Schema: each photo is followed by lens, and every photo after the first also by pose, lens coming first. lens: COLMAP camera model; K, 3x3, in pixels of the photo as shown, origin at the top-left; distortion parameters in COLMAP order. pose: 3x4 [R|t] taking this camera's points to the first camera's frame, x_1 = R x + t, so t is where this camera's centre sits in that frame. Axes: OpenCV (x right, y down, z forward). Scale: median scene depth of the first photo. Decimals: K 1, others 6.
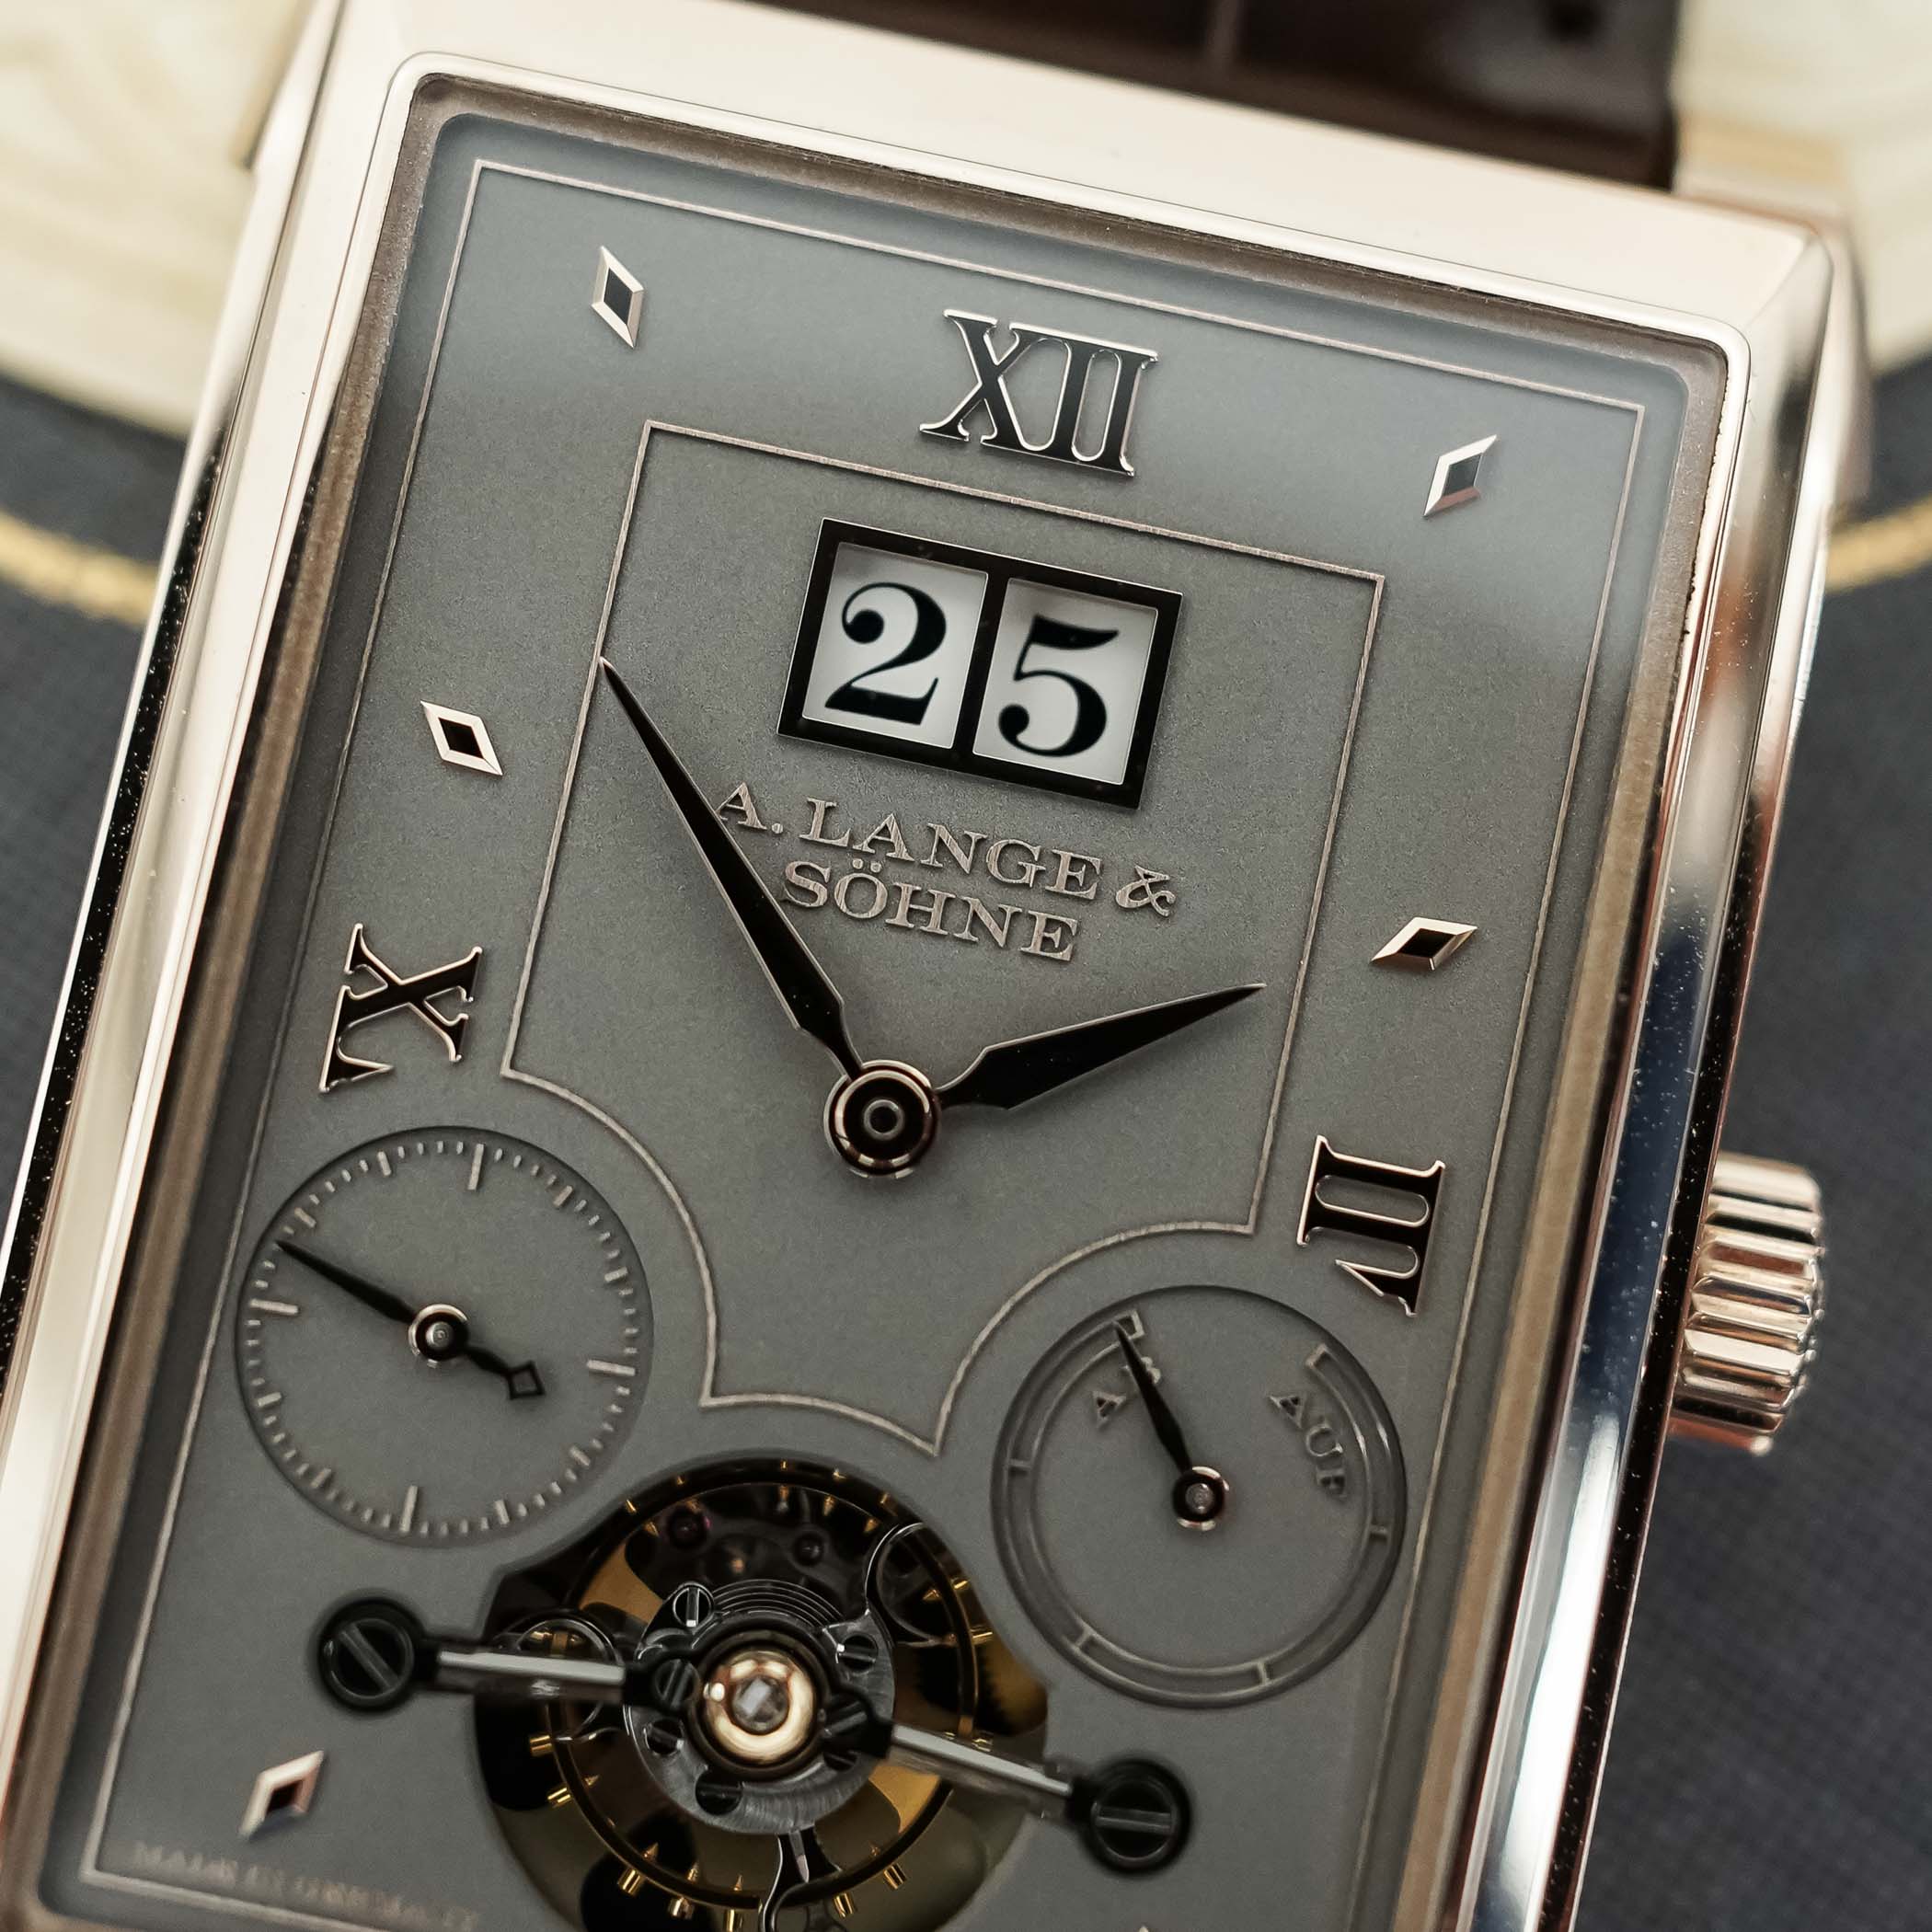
lens RADIAL K [[5523.4, 0, 968.1], [0, 5523.4, 637.9], [0, 0, 1]] dist [0.199874, -1.619122]
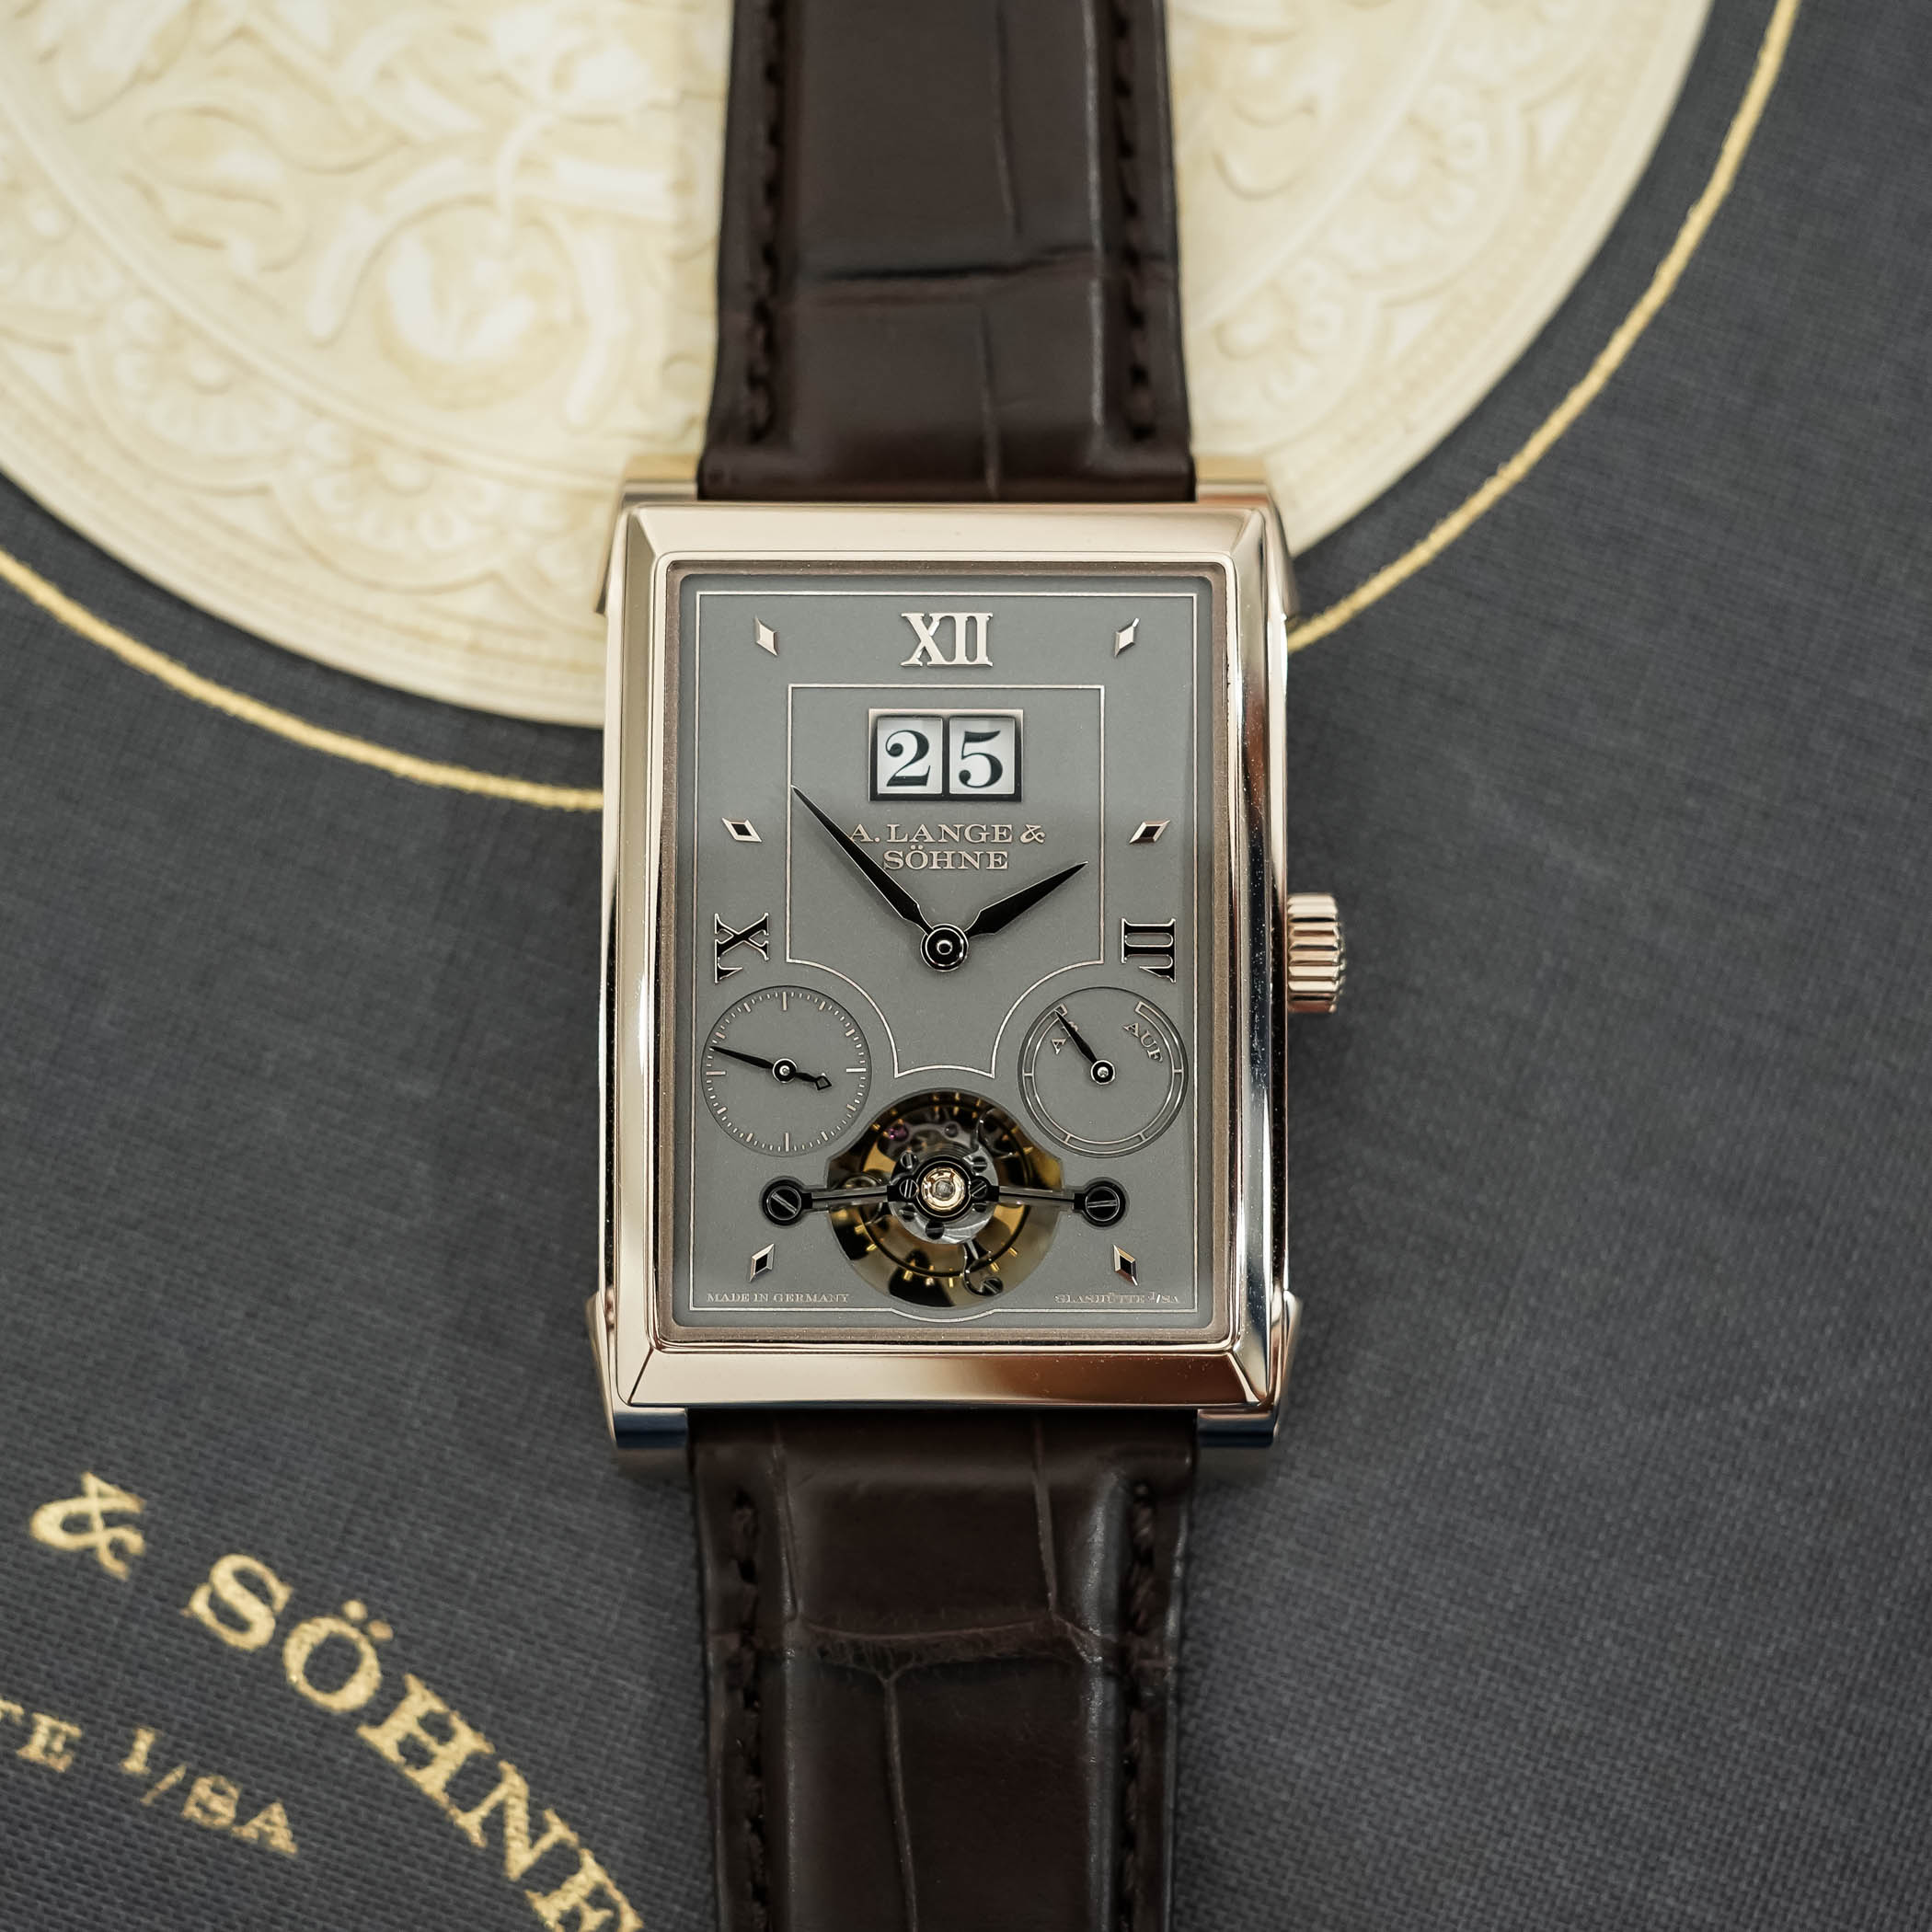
lens RADIAL K [[3653.5, 0, 966.0], [0, 3653.5, 966.0], [0, 0, 1]] dist [-0.027240, -0.077990]
pose [[0.979129, -0.202428, -0.018134, 0.020981], [0.203172, 0.977194, 0.061745, -0.002255], [0.005222, -0.064141, 0.997927, -0.590592]]
